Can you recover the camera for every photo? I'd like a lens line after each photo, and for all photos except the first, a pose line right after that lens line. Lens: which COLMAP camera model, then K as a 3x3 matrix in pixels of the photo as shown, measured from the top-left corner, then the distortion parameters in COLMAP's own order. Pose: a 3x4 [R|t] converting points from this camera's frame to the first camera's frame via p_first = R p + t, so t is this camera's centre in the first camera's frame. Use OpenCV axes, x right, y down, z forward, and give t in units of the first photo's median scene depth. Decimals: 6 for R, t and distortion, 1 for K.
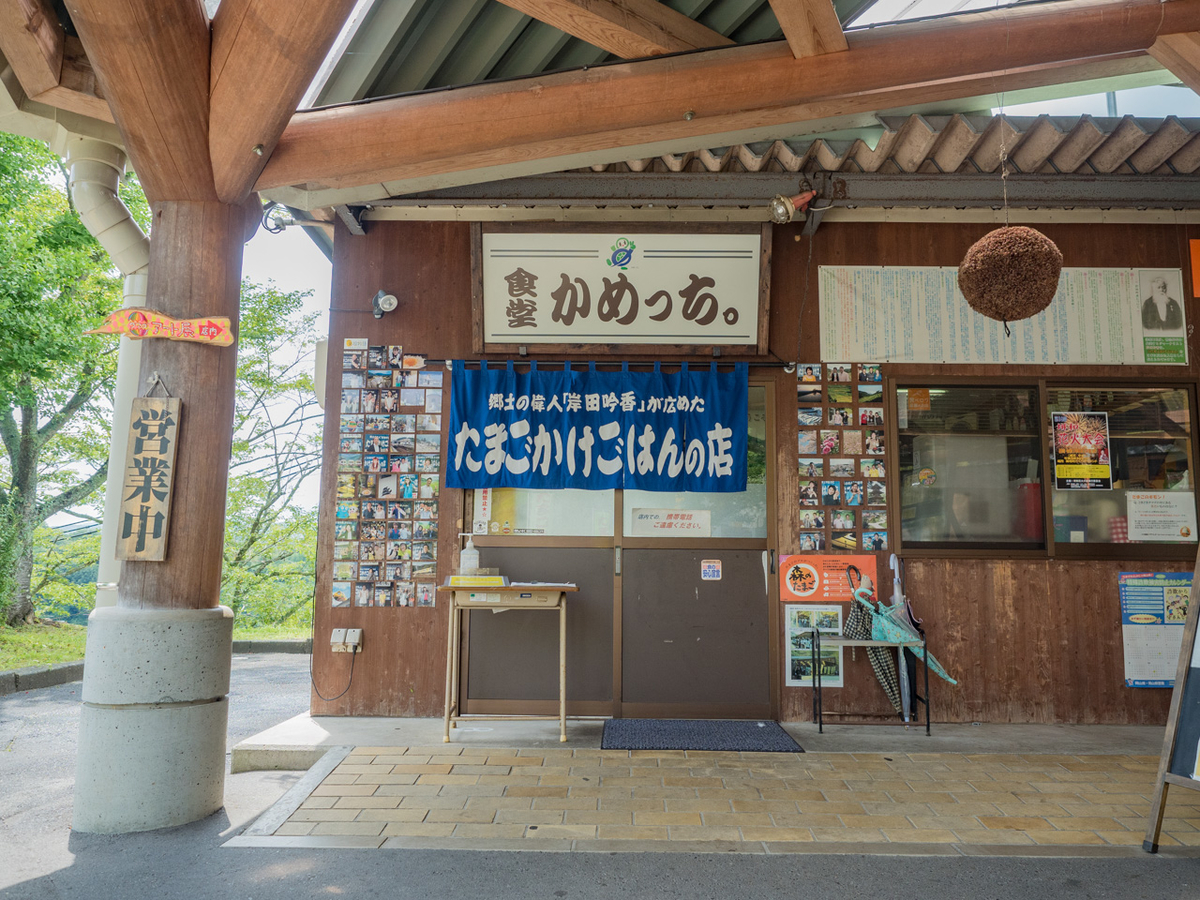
lens RADIAL K [[929.8, 0, 600.0], [0, 929.8, 450.0], [0, 0, 1]] dist [-0.003919, -0.000624]
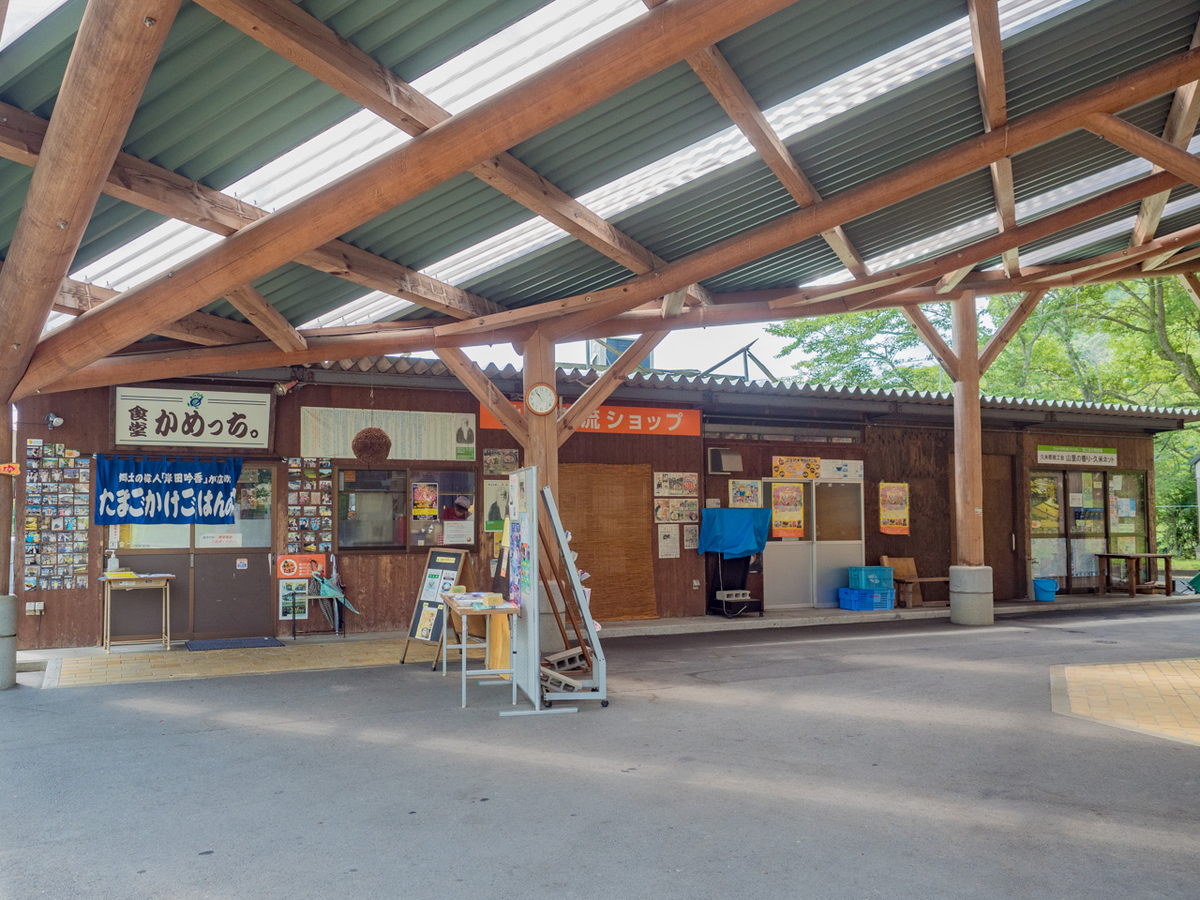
lens RADIAL K [[1218.4, 0, 600.0], [0, 1218.4, 450.0], [0, 0, 1]] dist [-0.003278, 0.008740]
pose [[0.911331, 0.004026, 0.411655, -0.248665], [-0.037277, 0.996651, 0.072778, -0.322883], [-0.409983, -0.081670, 0.908429, -1.612427]]
